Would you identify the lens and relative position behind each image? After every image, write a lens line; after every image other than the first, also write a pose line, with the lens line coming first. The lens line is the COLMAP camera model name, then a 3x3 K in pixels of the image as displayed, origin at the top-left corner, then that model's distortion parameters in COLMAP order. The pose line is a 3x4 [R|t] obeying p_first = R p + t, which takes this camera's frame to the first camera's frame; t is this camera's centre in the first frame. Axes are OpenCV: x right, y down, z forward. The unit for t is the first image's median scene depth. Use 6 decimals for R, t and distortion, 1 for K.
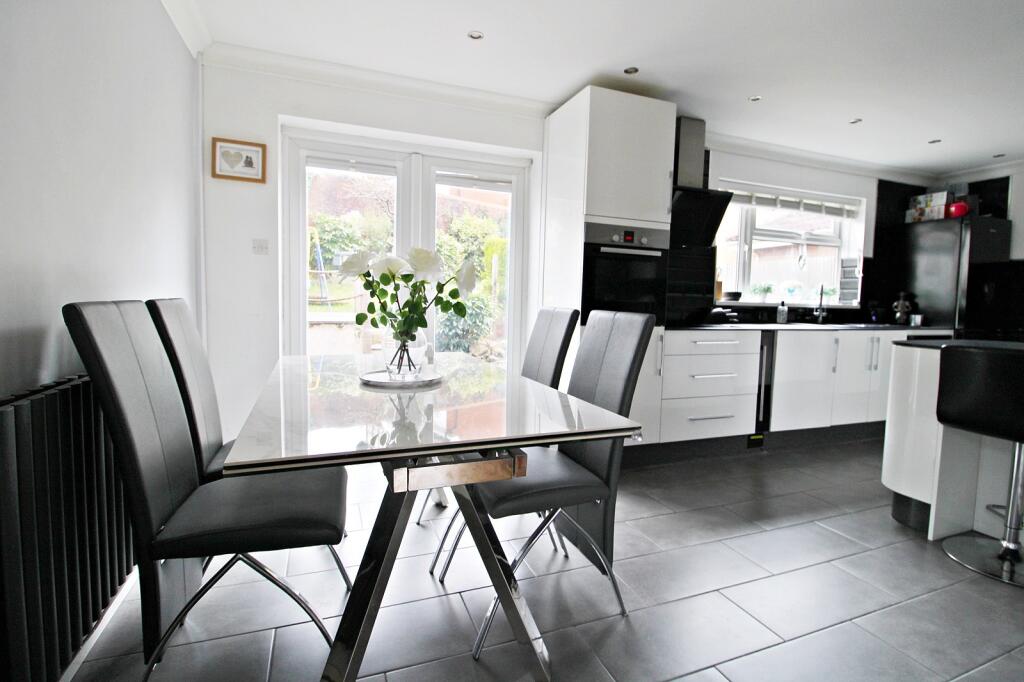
lens RADIAL K [[499.6, 0, 511.2], [0, 499.6, 335.3], [0, 0, 1]] dist [0.002826, -0.014772]
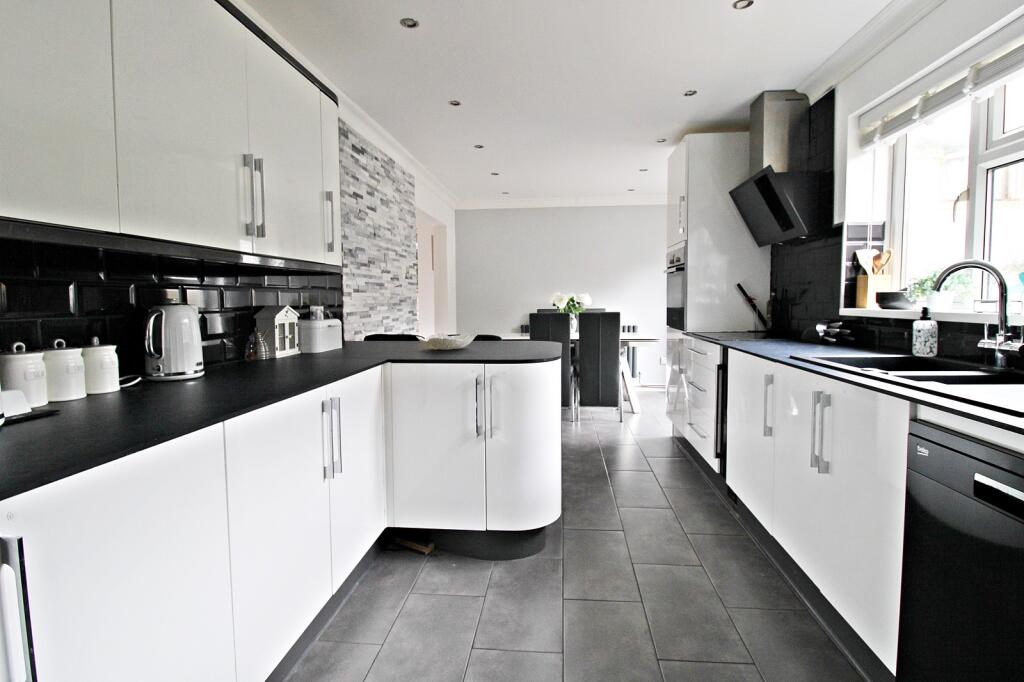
lens RADIAL K [[505.3, 0, 515.2], [0, 505.3, 330.8], [0, 0, 1]] dist [-0.001319, -0.015974]
pose [[-0.446265, 0.033690, -0.894267, 1.094145], [-0.067012, 0.995228, 0.070934, -0.053981], [0.892389, 0.091582, -0.441877, 0.851316]]
